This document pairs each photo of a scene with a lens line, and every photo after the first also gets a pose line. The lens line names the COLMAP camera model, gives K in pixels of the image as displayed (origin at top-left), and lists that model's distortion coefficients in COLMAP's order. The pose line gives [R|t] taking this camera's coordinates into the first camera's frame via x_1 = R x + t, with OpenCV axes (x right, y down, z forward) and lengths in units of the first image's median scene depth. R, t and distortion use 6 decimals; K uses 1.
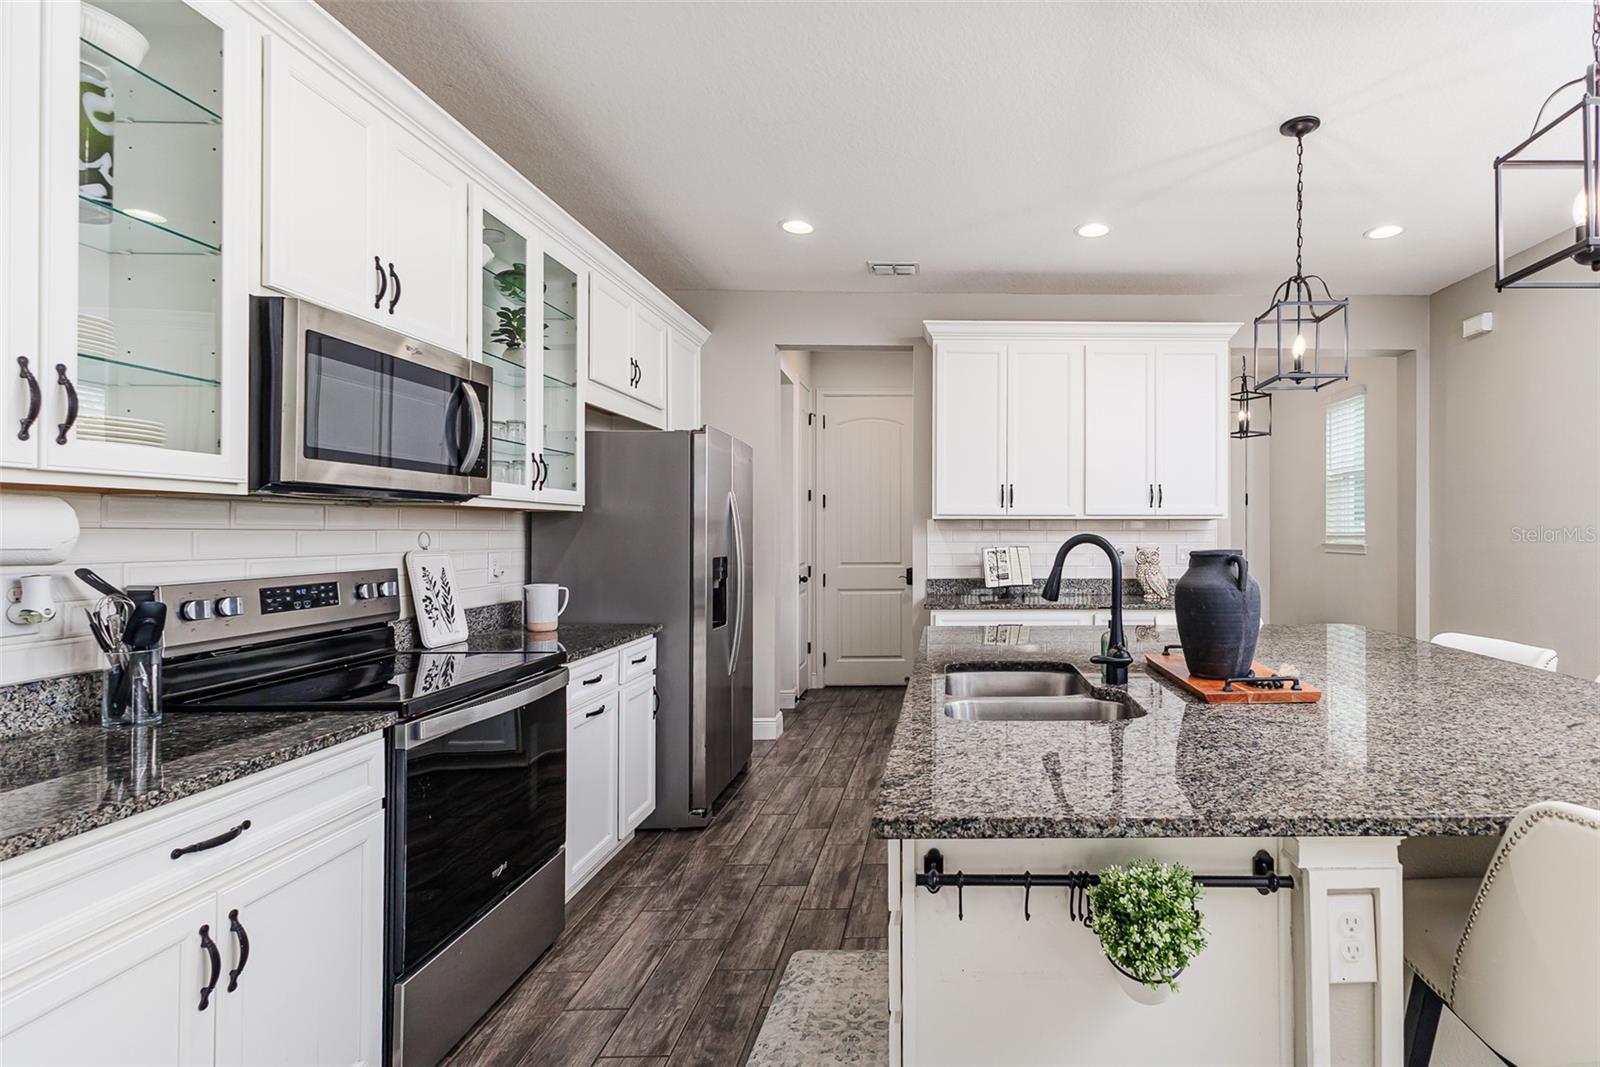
lens RADIAL K [[790.3, 0, 980.7], [0, 790.3, 527.7], [0, 0, 1]] dist [0.002021, 0.001040]
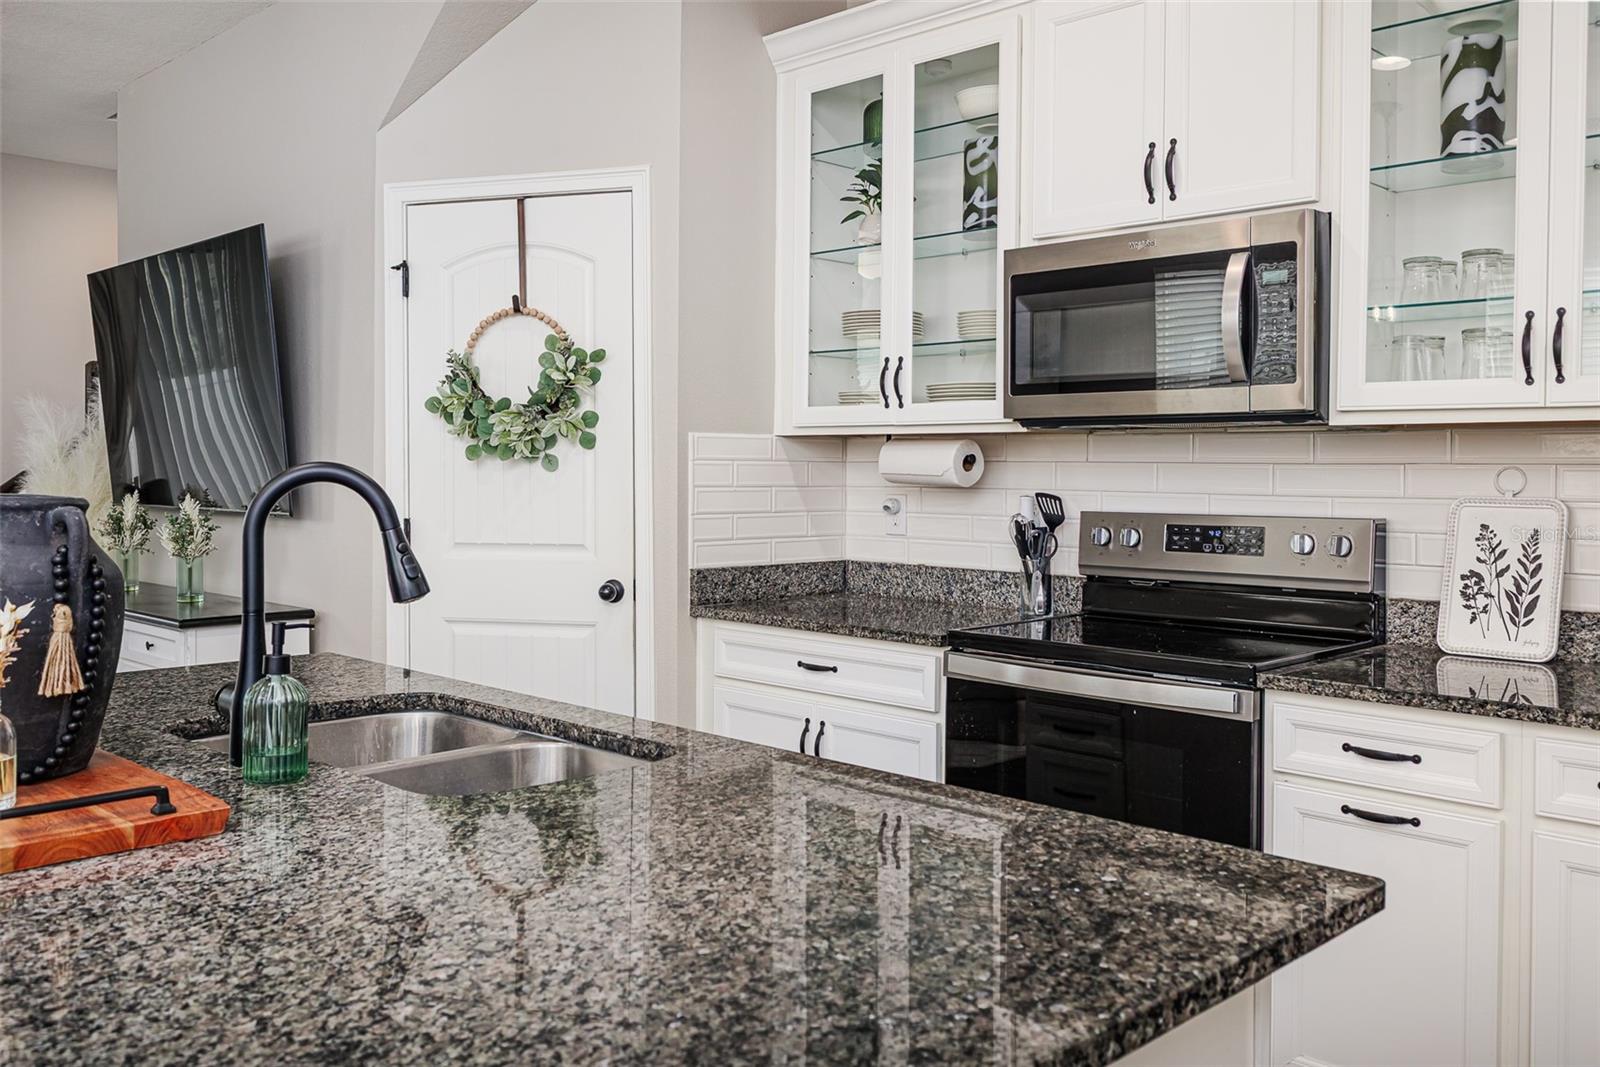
lens RADIAL K [[1386.3, 0, 791.1], [0, 1386.3, 497.6], [0, 0, 1]] dist [0.001961, -0.011462]
pose [[-0.751970, 0.011431, -0.659098, 0.449477], [-0.002479, 0.999794, 0.020168, 0.009607], [0.659192, 0.016800, -0.751787, 1.615468]]
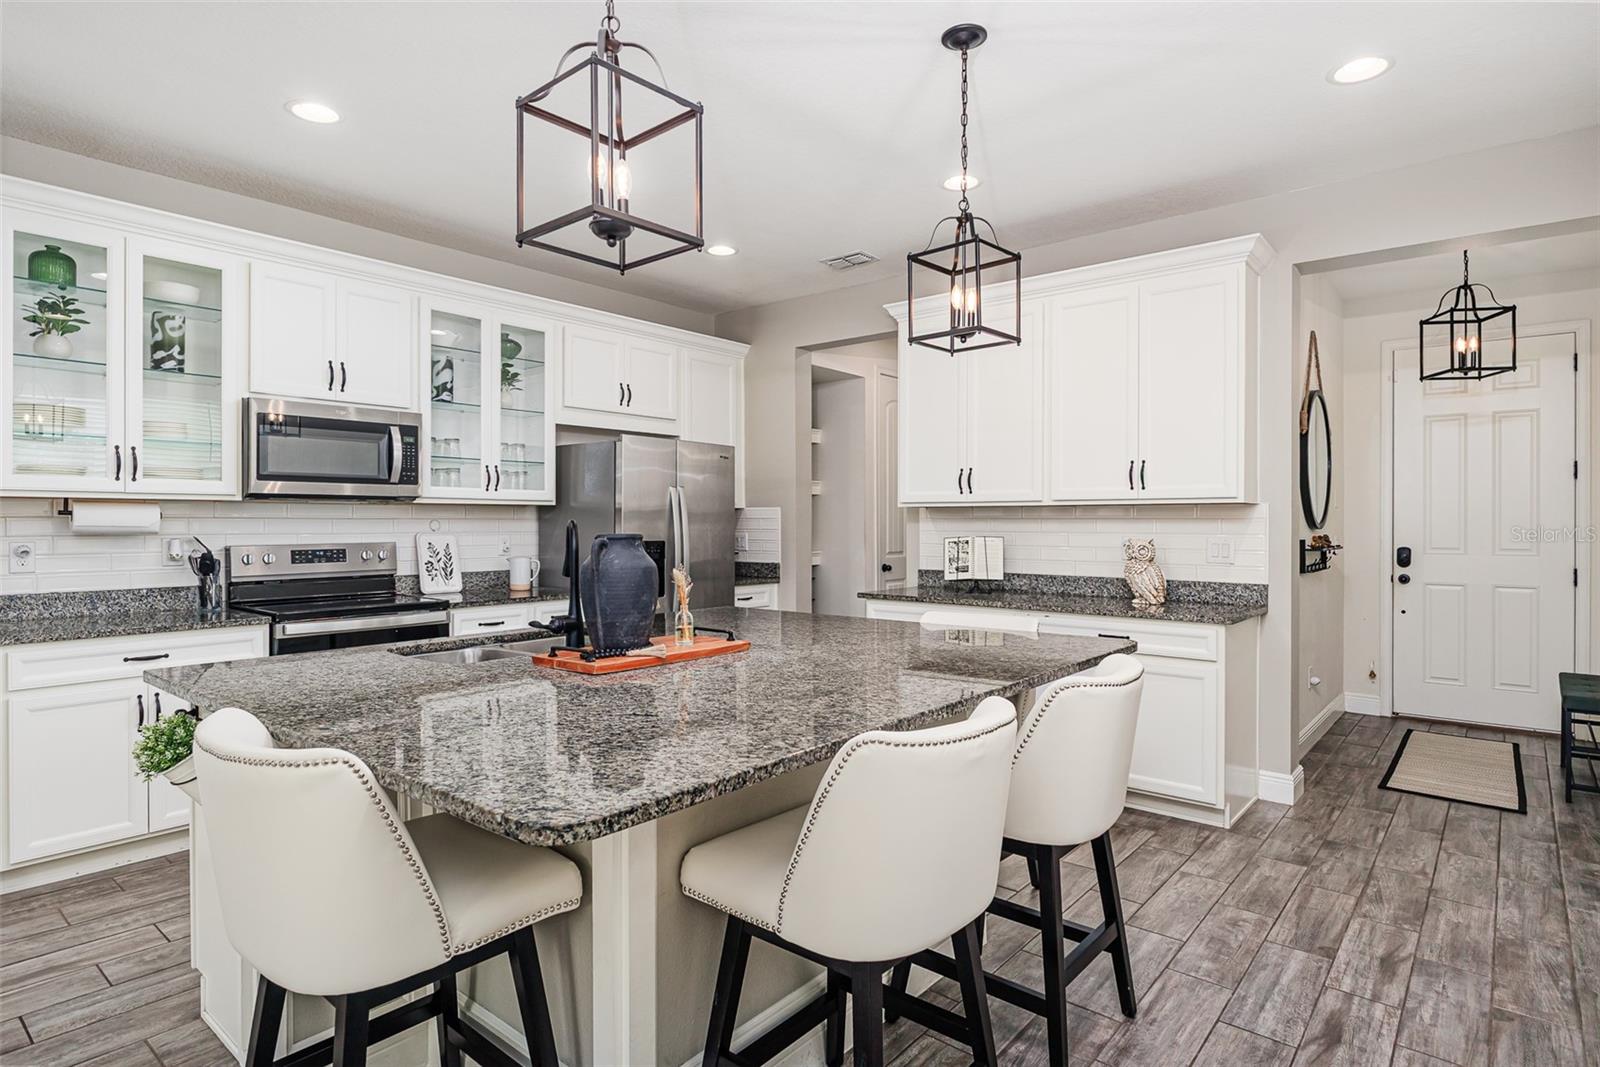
lens RADIAL K [[872.2, 0, 800.1], [0, 872.2, 521.9], [0, 0, 1]] dist [-0.008666, 0.000535]
pose [[0.738436, -0.000115, -0.674324, 1.106208], [0.003063, 0.999990, 0.003183, 0.006546], [0.674317, -0.004416, 0.738429, 0.246091]]
